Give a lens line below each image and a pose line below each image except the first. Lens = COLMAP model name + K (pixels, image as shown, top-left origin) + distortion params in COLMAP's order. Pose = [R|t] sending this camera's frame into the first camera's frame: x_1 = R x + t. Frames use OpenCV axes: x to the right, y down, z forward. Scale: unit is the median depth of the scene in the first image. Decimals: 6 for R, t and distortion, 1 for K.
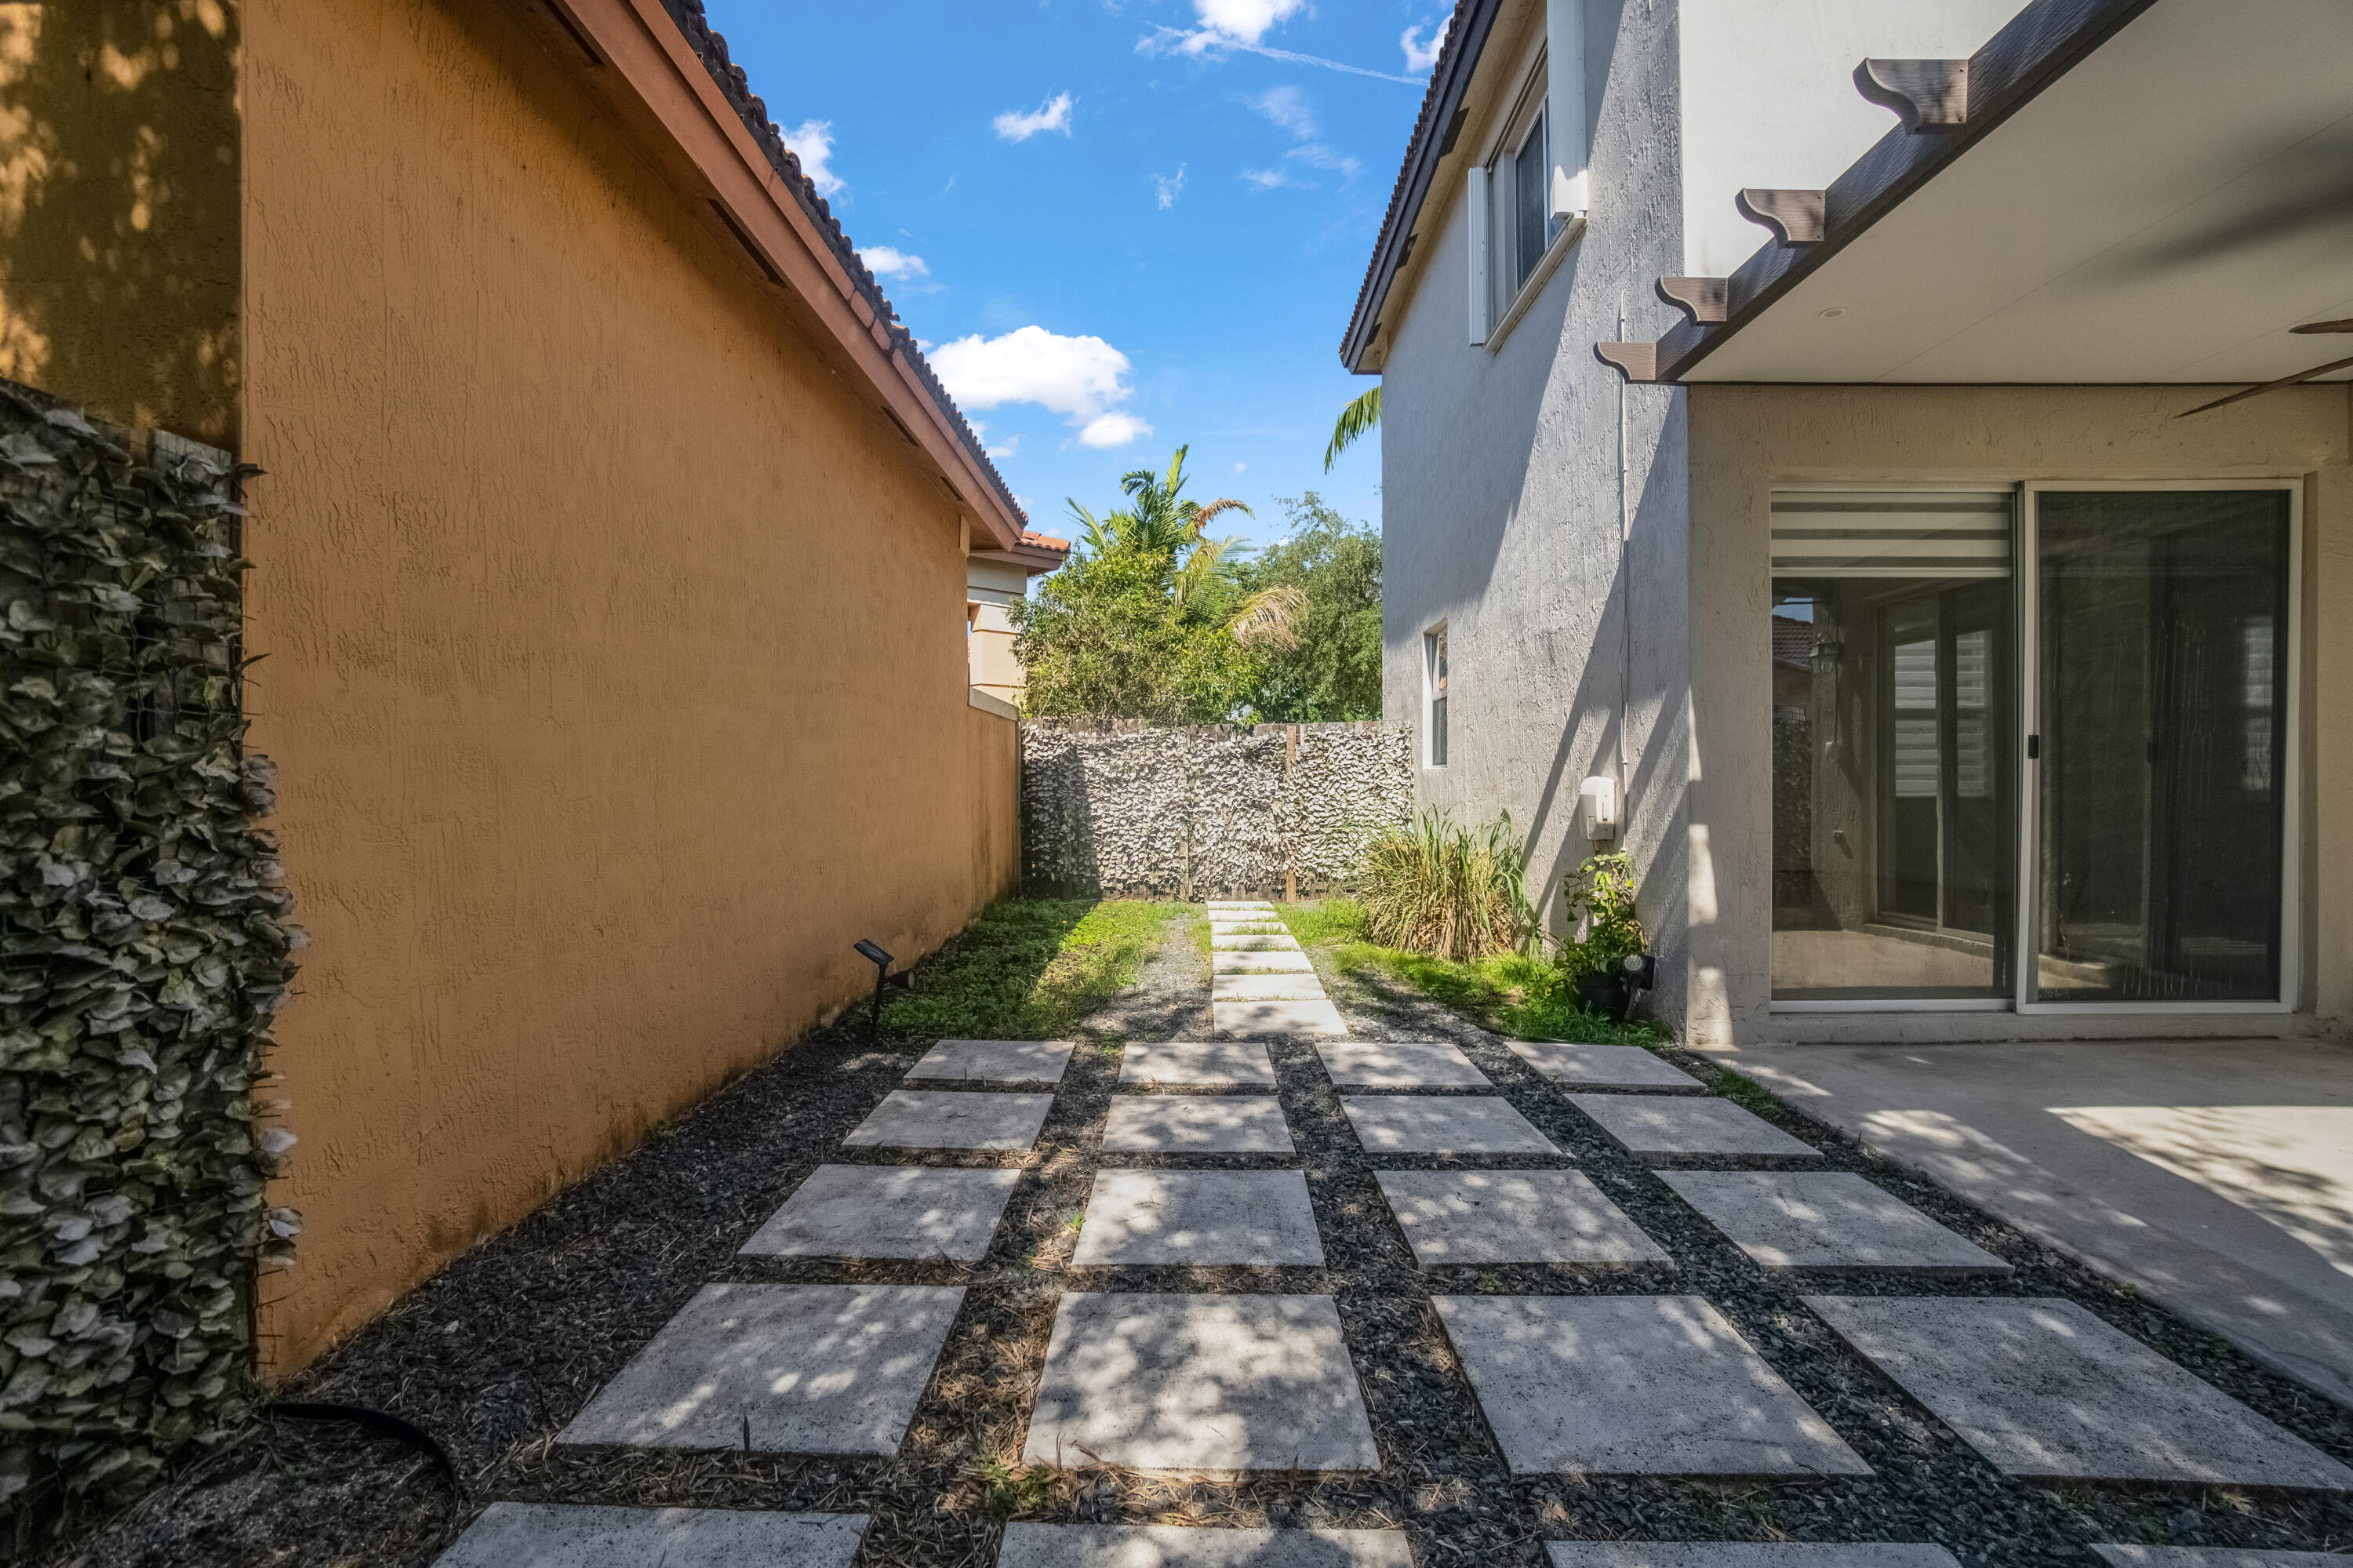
lens RADIAL K [[1080.2, 0, 1185.2], [0, 1080.2, 783.3], [0, 0, 1]] dist [-0.053326, 0.015648]
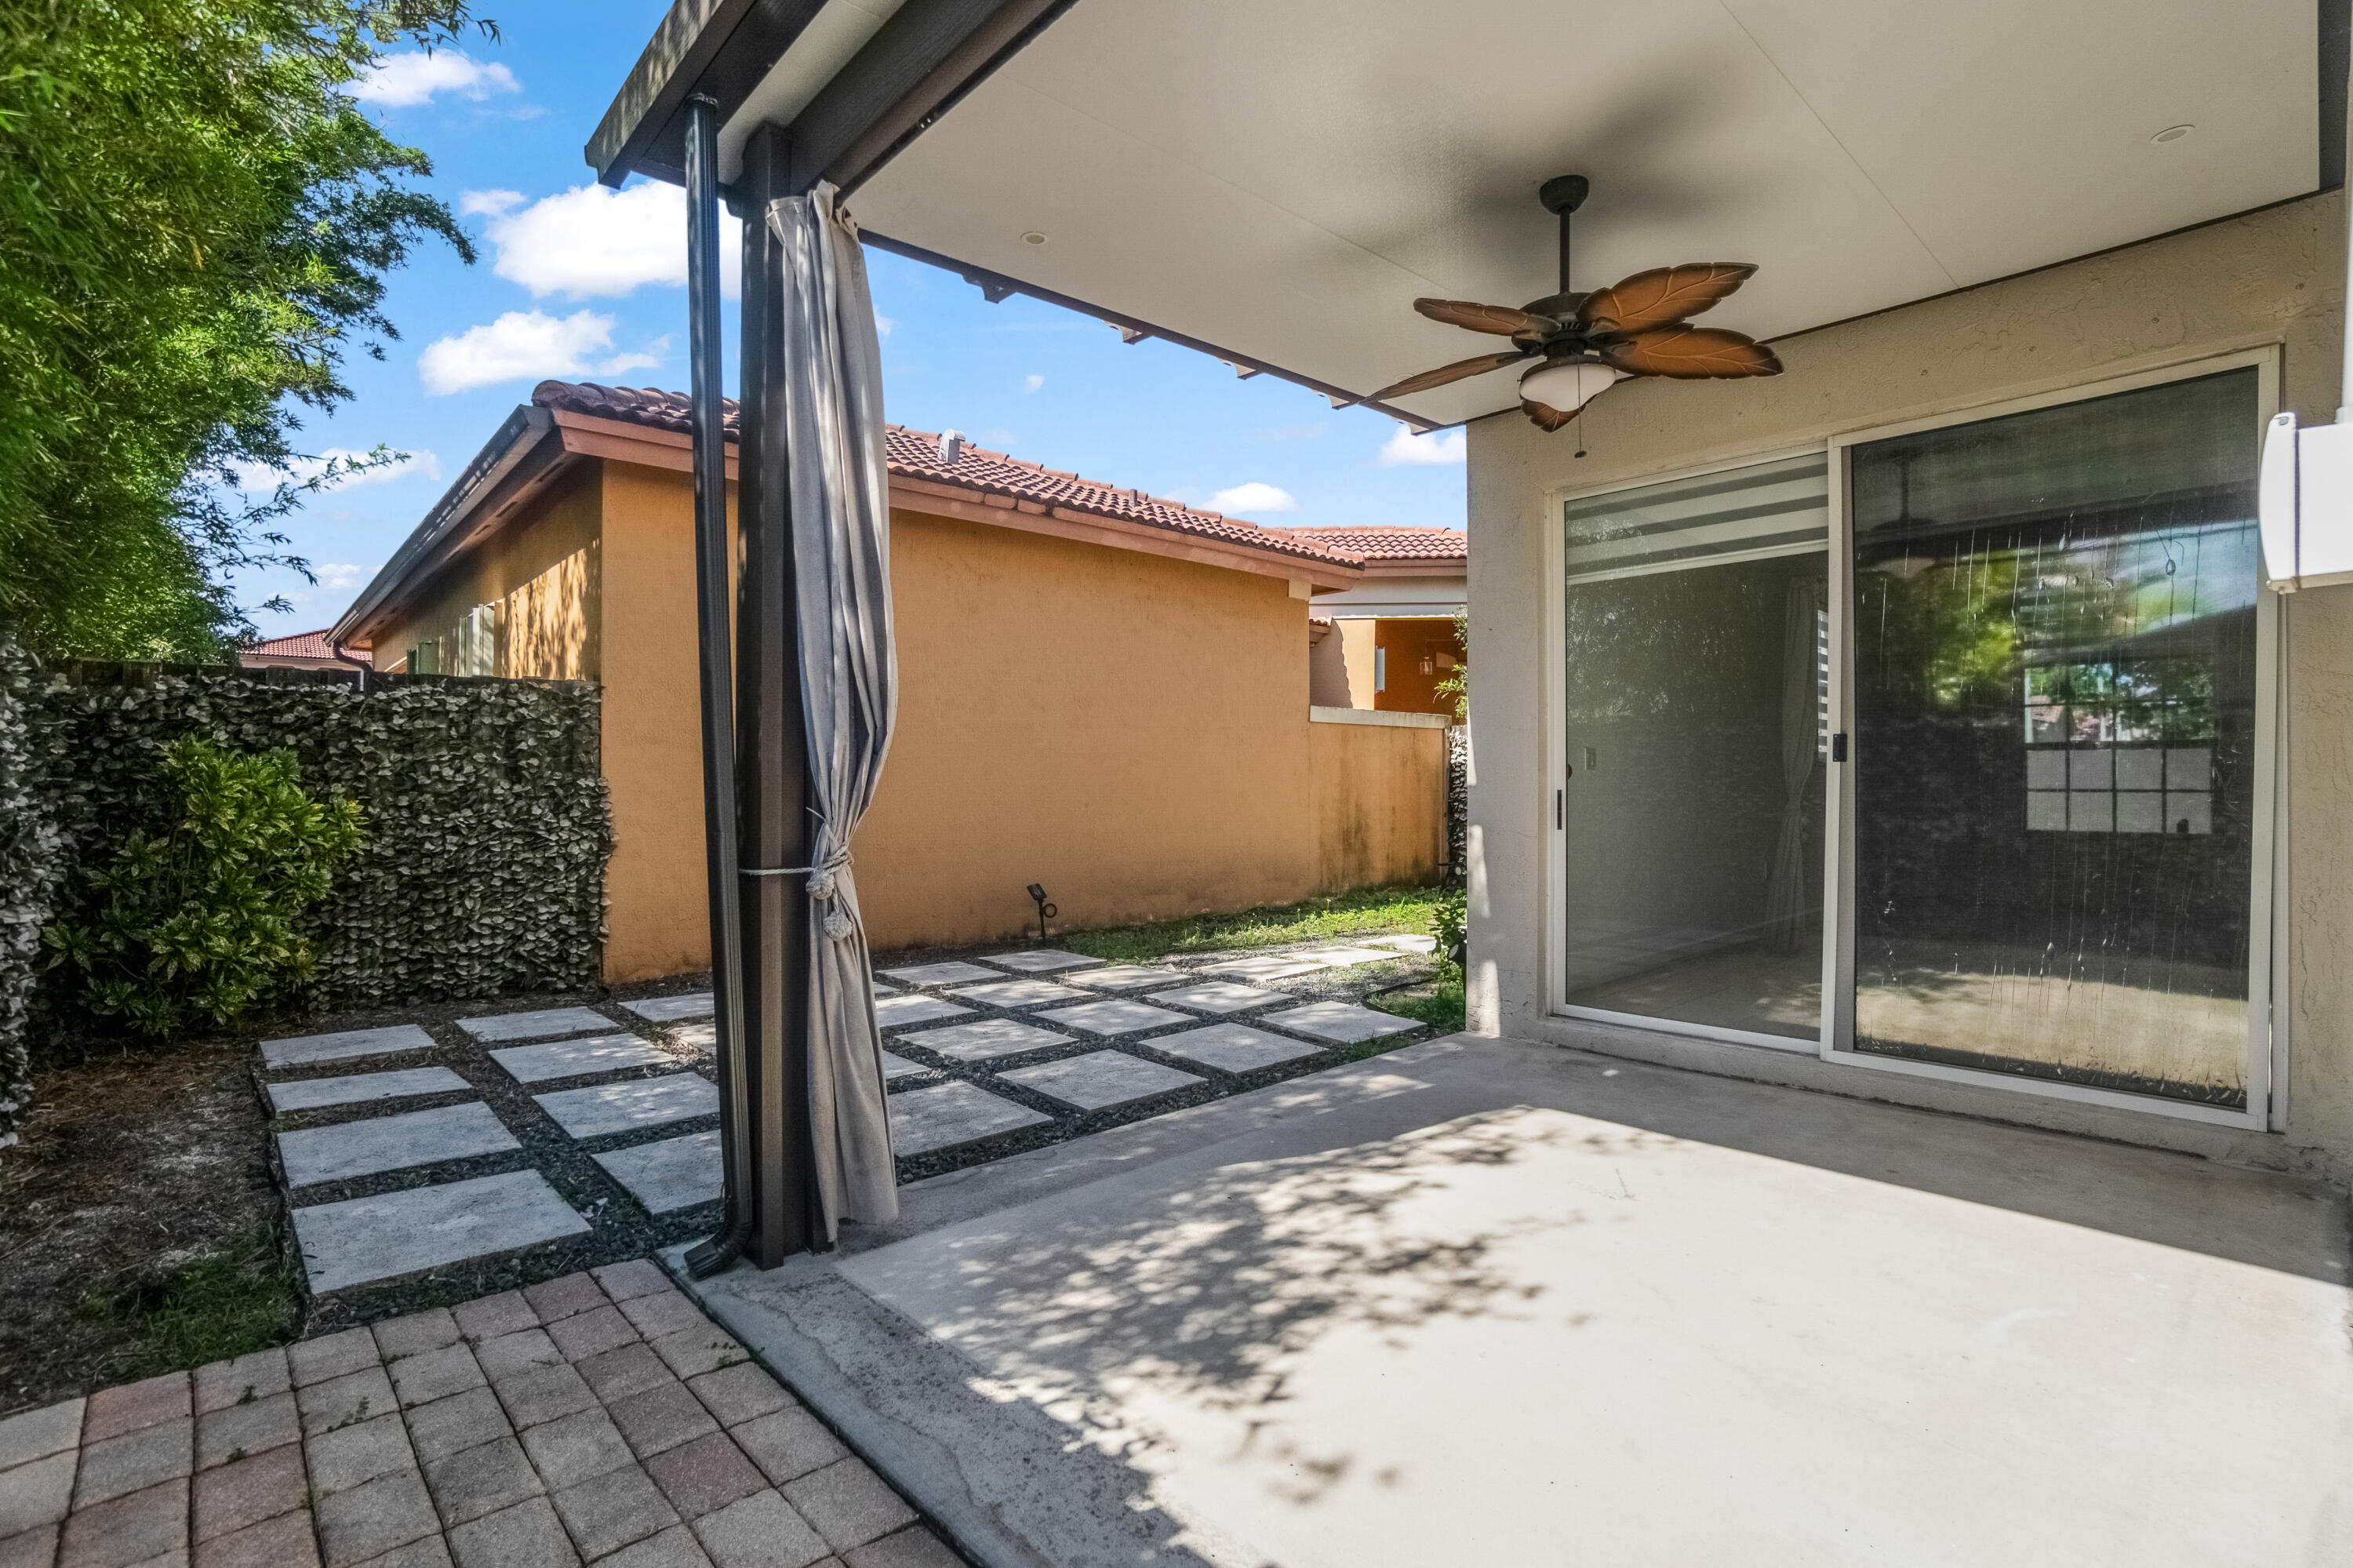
lens RADIAL K [[1080.2, 0, 1155.4], [0, 1080.2, 785.9], [0, 0, 1]] dist [-0.053326, 0.015648]
pose [[0.689702, 0.002867, -0.724087, 1.074683], [-0.002131, 0.999996, 0.001931, -0.004843], [0.724090, 0.000211, 0.689706, -0.003731]]
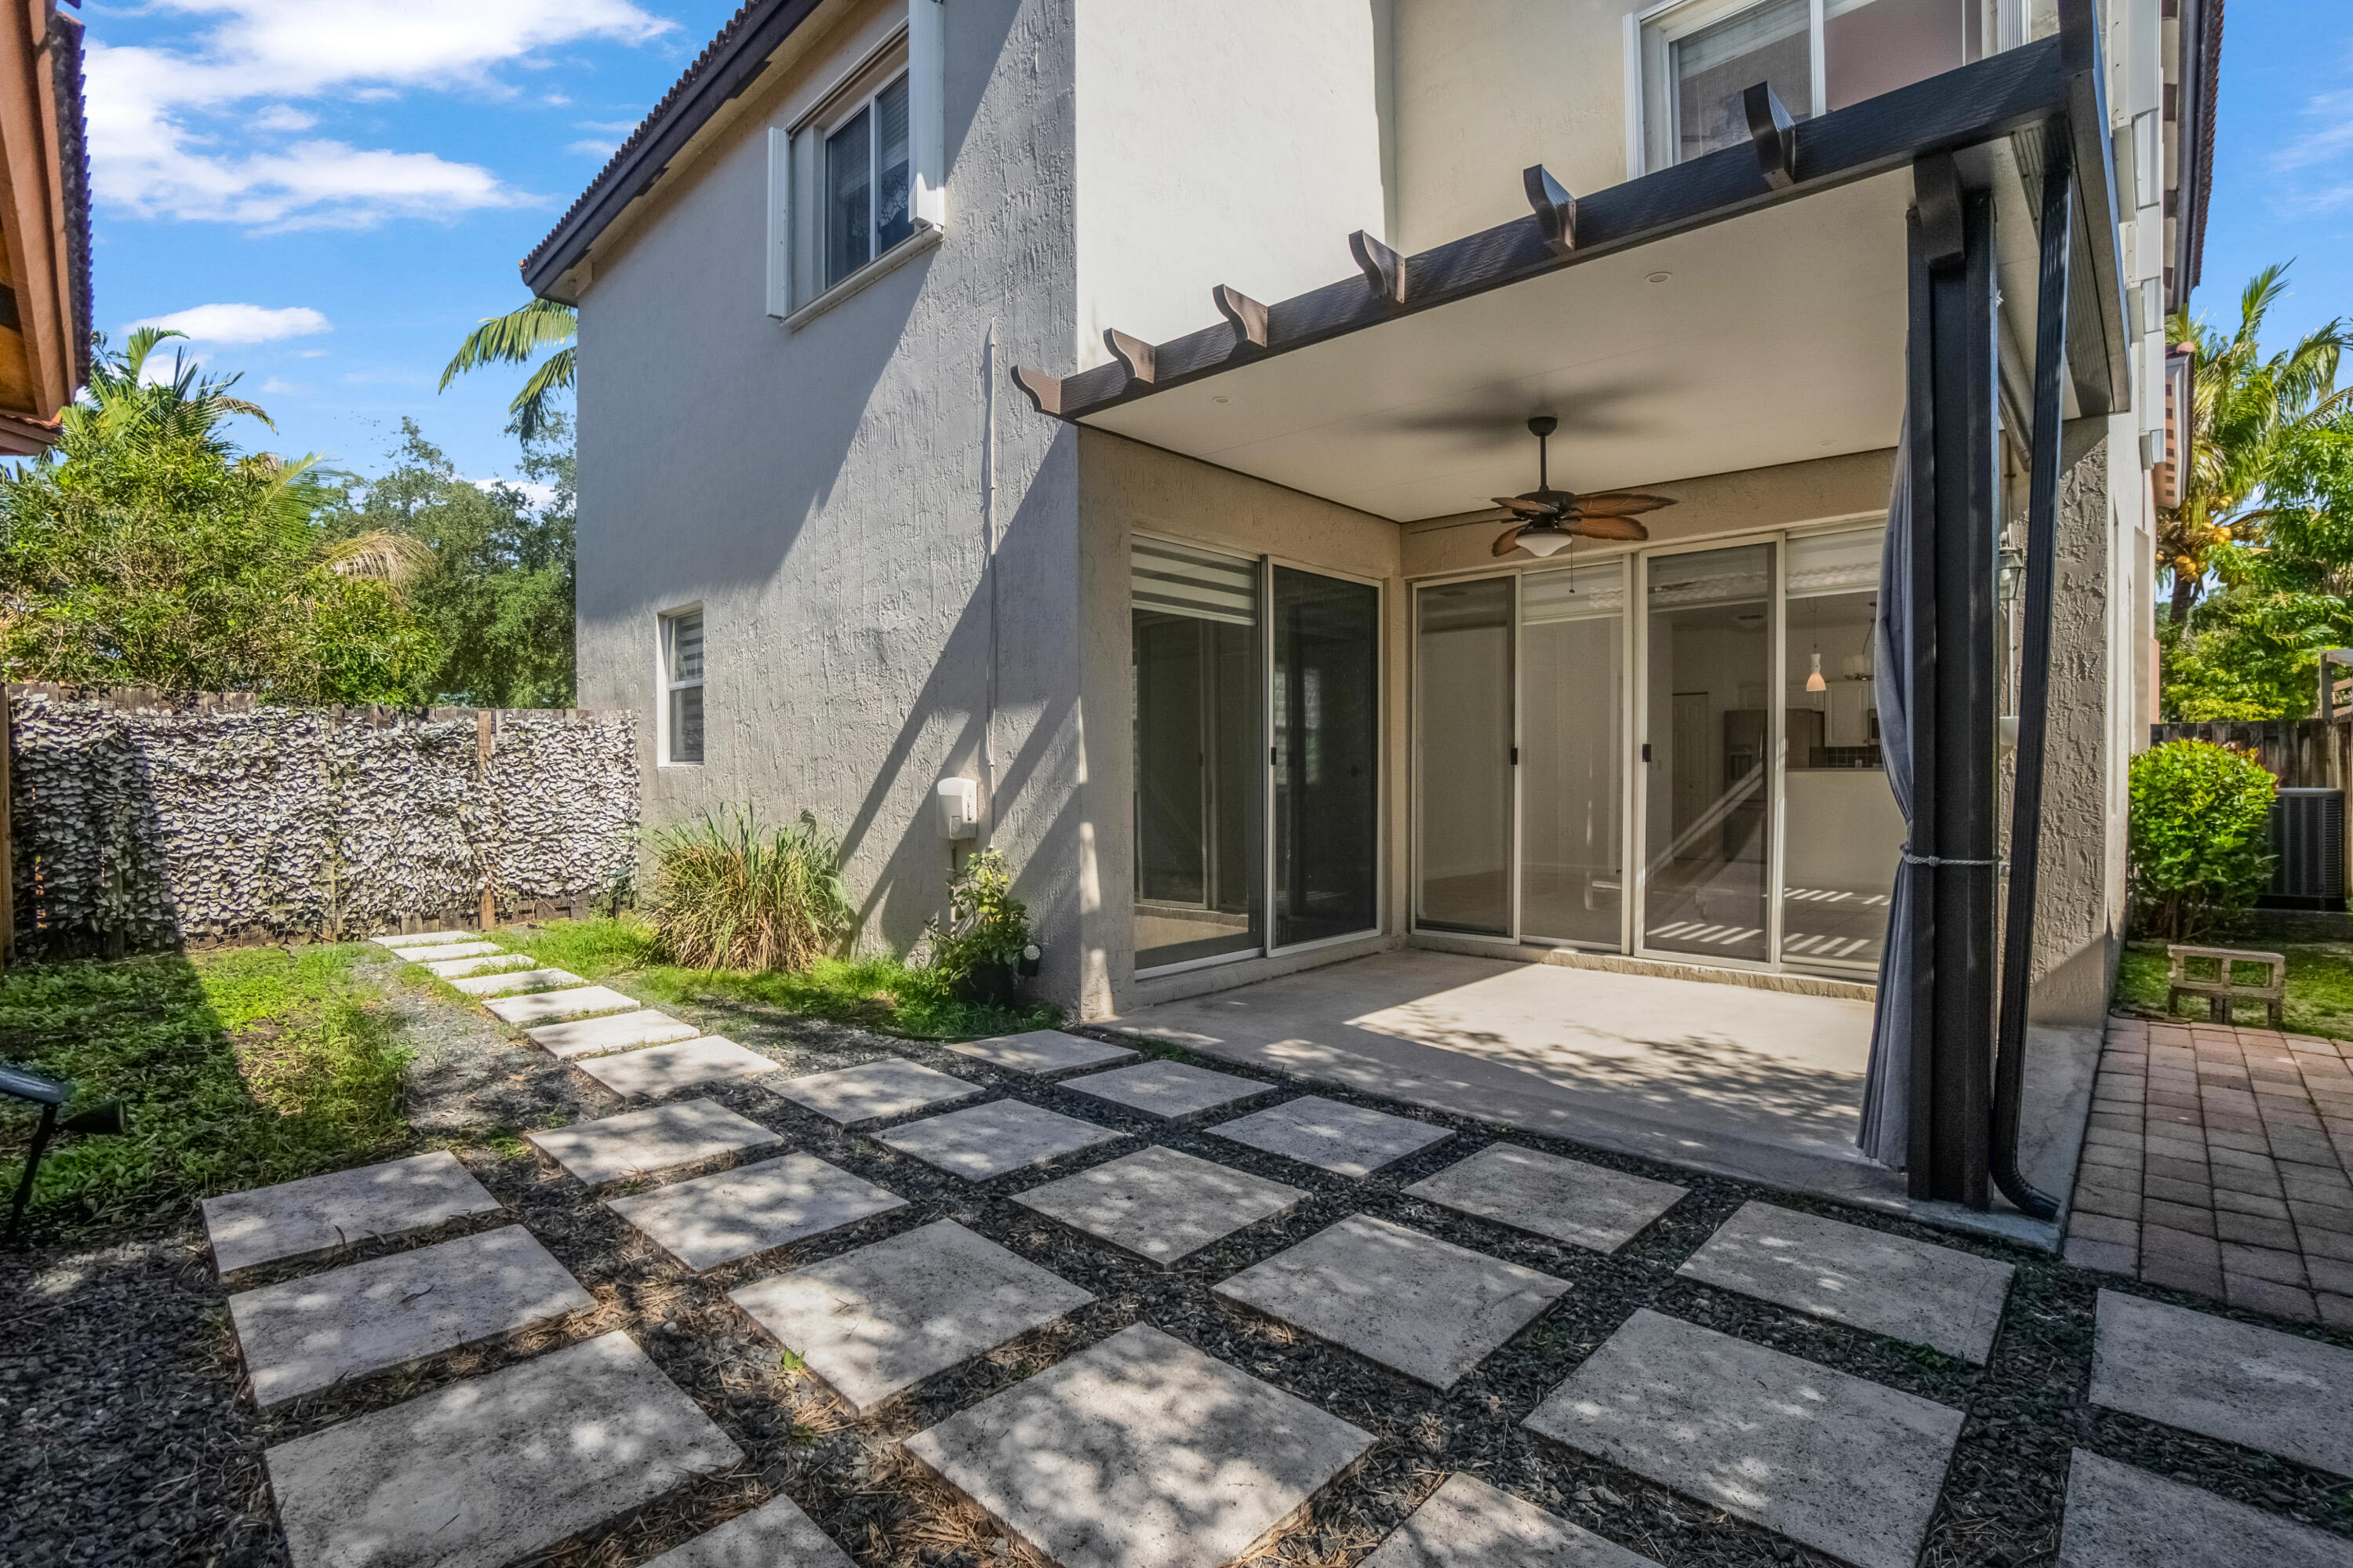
lens RADIAL K [[1080.2, 0, 1180.7], [0, 1080.2, 781.5], [0, 0, 1]] dist [-0.053326, 0.015648]
pose [[0.674642, -0.003721, 0.738136, -0.289354], [0.000182, 0.999988, 0.004875, -0.009199], [-0.738145, -0.003154, 0.674635, 0.166118]]
